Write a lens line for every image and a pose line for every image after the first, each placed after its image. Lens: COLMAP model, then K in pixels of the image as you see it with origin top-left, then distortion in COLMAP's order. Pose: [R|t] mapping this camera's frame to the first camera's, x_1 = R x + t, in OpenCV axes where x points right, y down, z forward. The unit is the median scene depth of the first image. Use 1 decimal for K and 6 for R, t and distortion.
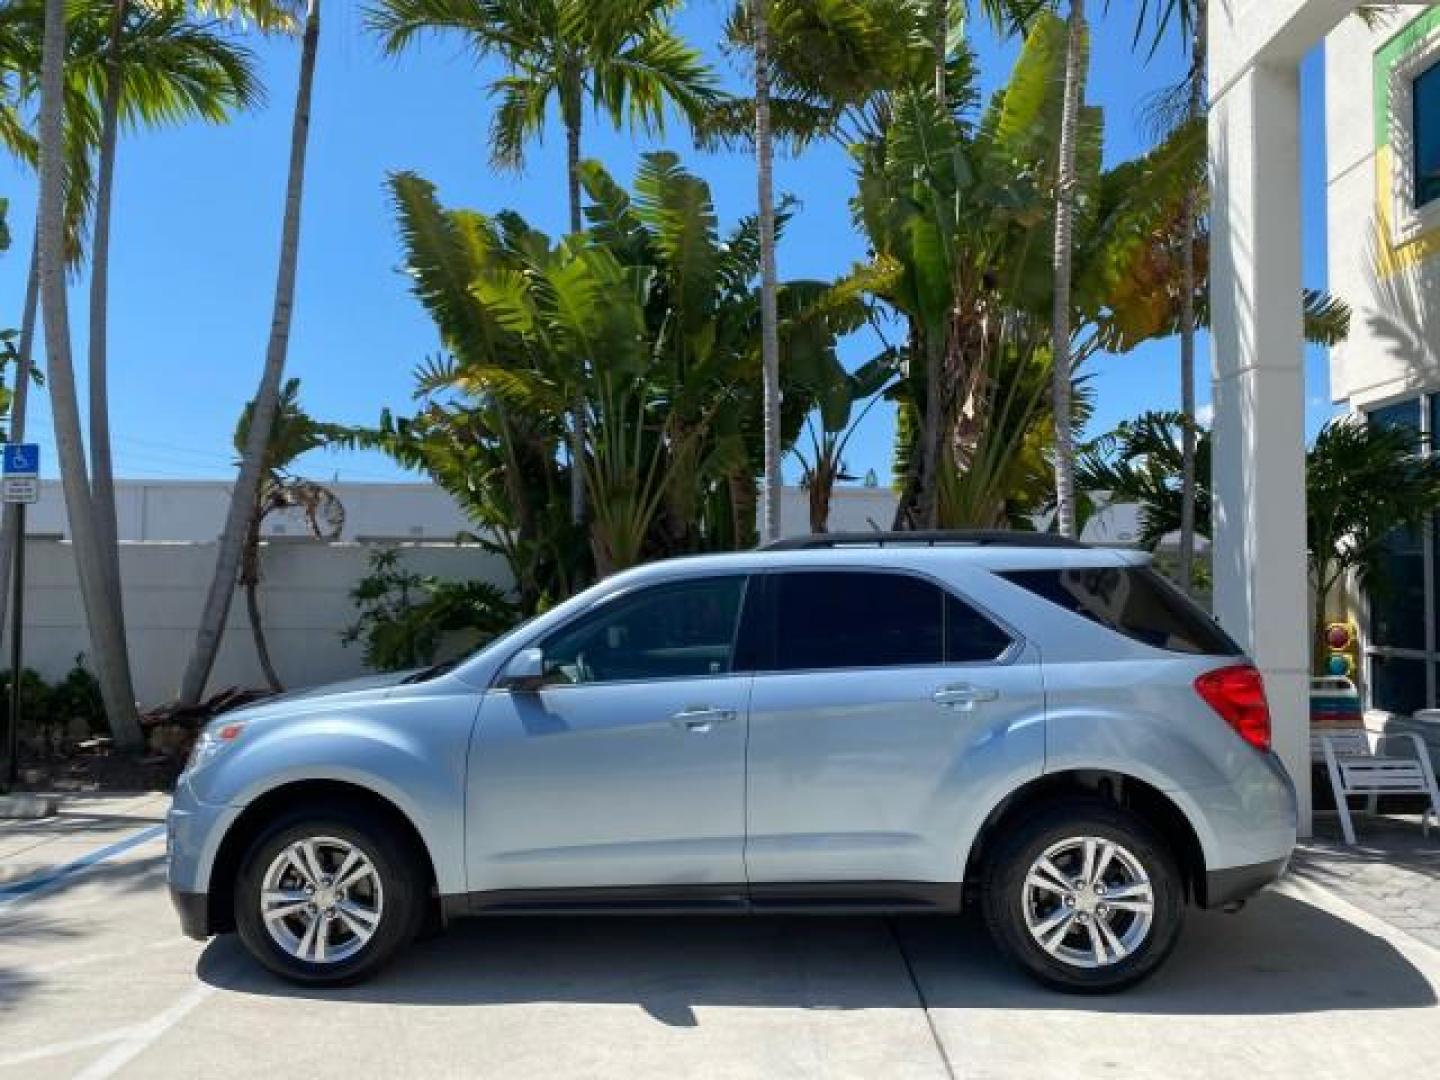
lens RADIAL K [[1109.3, 0, 725.1], [0, 1109.3, 530.3], [0, 0, 1]] dist [0.012994, -0.012706]
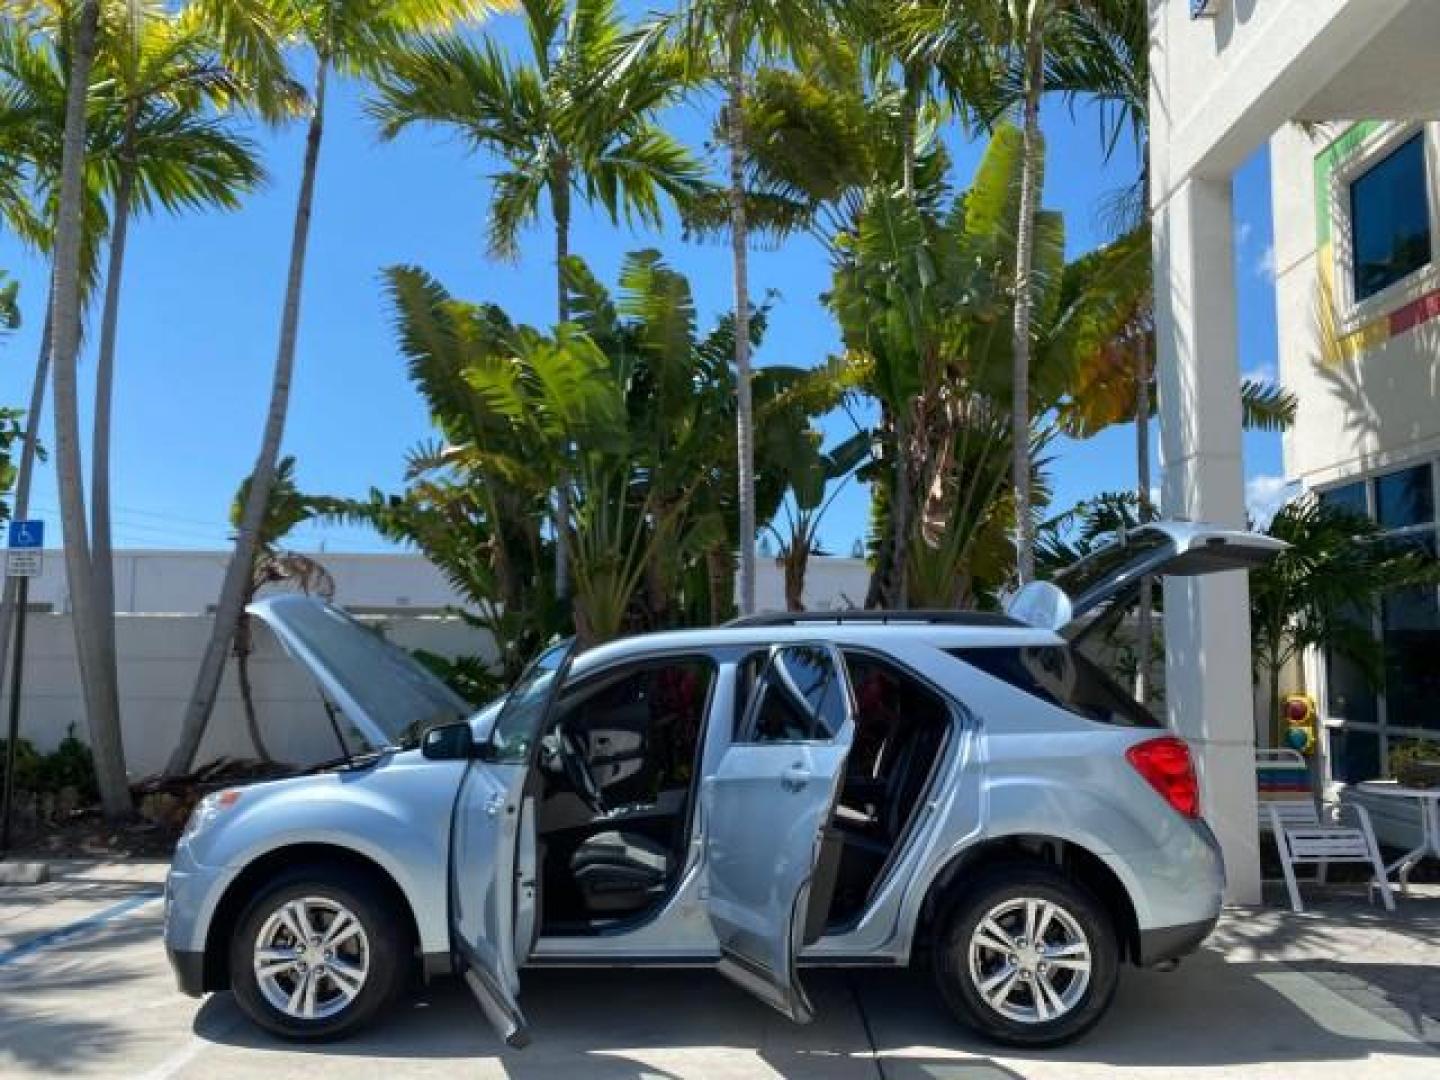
lens RADIAL K [[1109.3, 0, 721.2], [0, 1109.3, 533.0], [0, 0, 1]] dist [0.012994, -0.012706]
pose [[0.999964, 0.003852, 0.007601, 0.009143], [-0.003392, 0.998215, -0.059618, -0.005264], [-0.007818, 0.059590, 0.998192, -0.042259]]
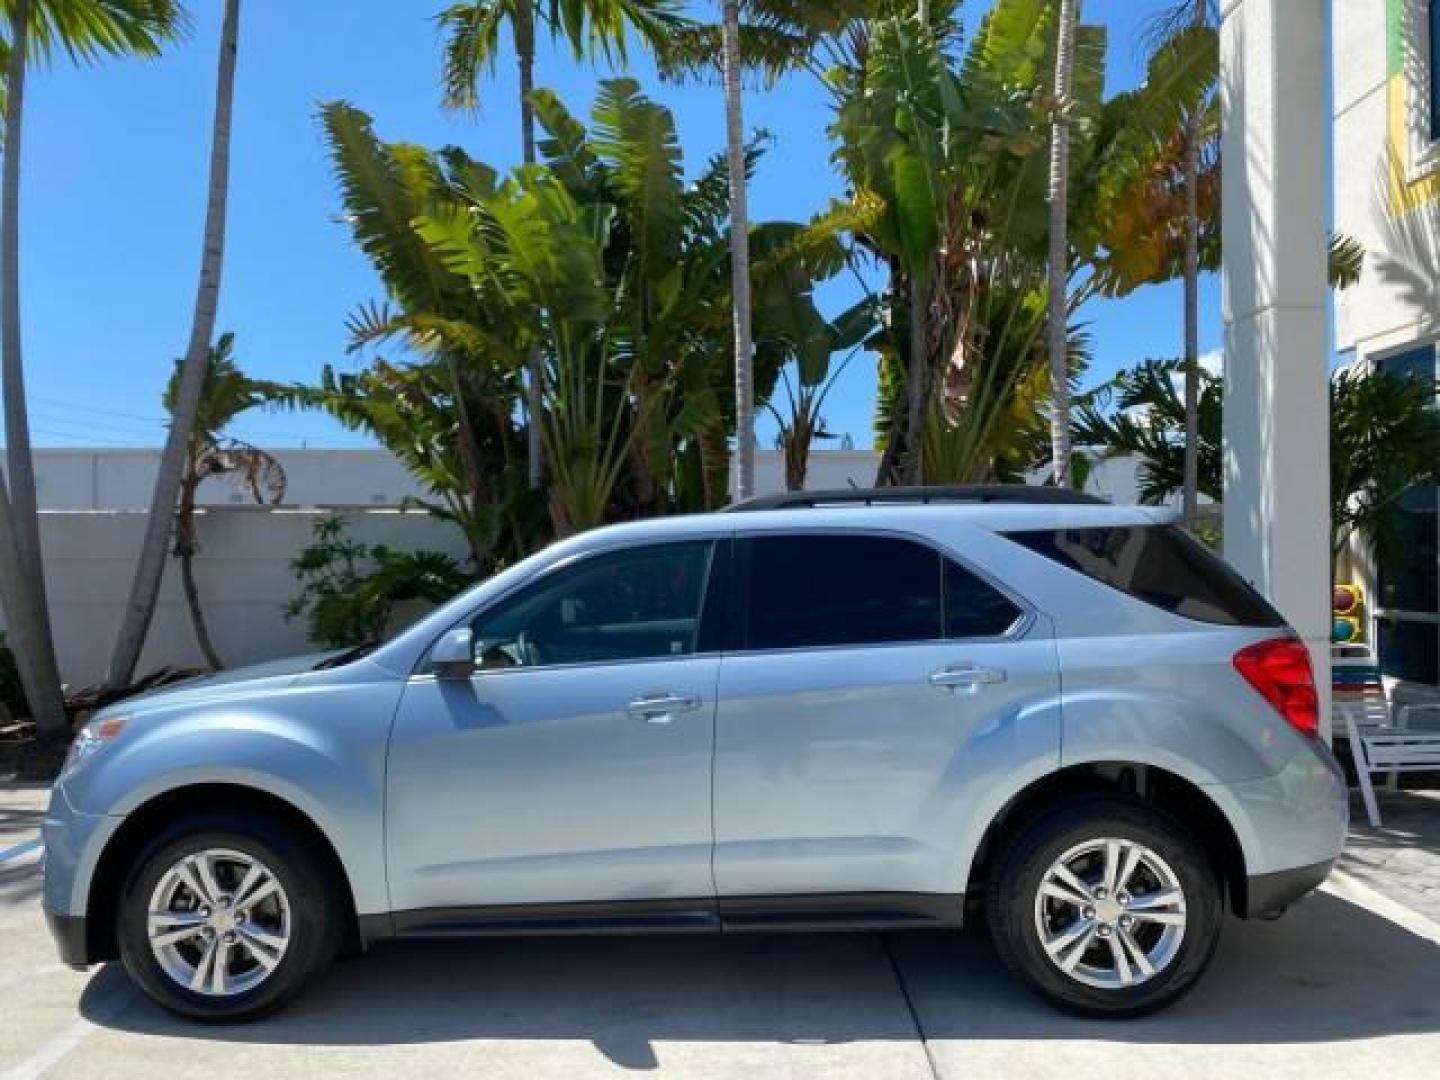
lens RADIAL K [[1109.3, 0, 720.5], [0, 1109.3, 534.8], [0, 0, 1]] dist [0.012994, -0.012706]
pose [[0.999812, -0.009616, 0.016864, 0.005607], [0.009031, 0.999366, 0.034449, 0.003751], [-0.017185, -0.034290, 0.999264, 0.071568]]
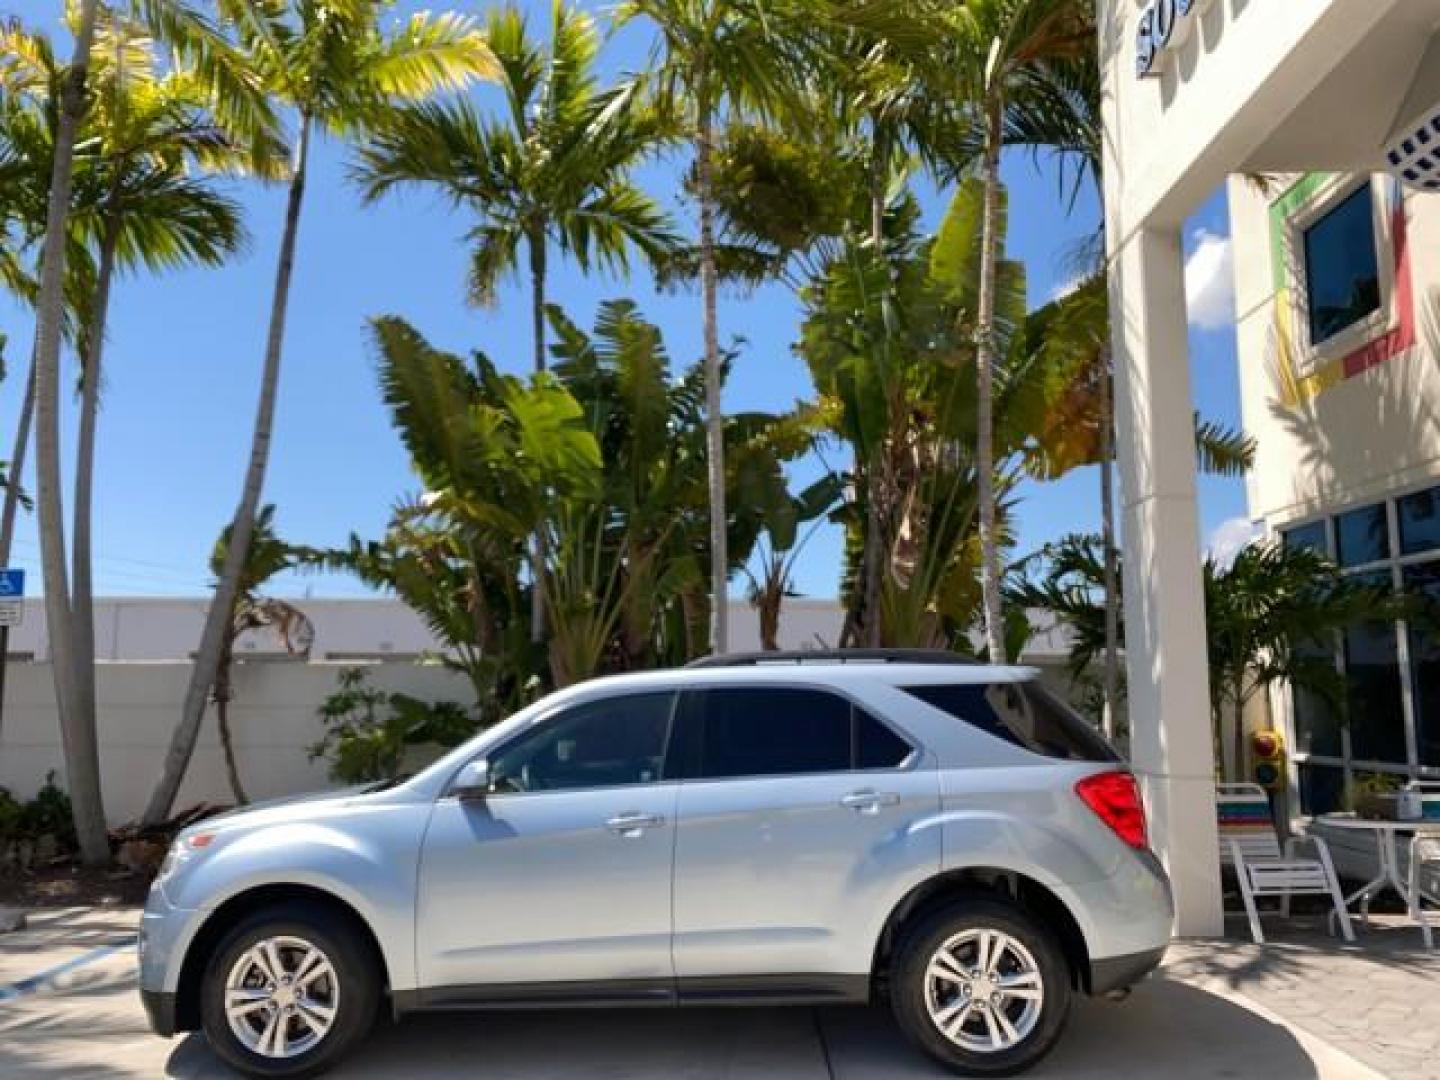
lens RADIAL K [[1109.3, 0, 719.7], [0, 1109.3, 537.1], [0, 0, 1]] dist [0.012994, -0.012706]
pose [[0.999849, -0.004163, 0.016845, 0.022891], [0.005725, 0.995577, -0.093777, -0.004619], [-0.016380, 0.093859, 0.995451, -0.061557]]
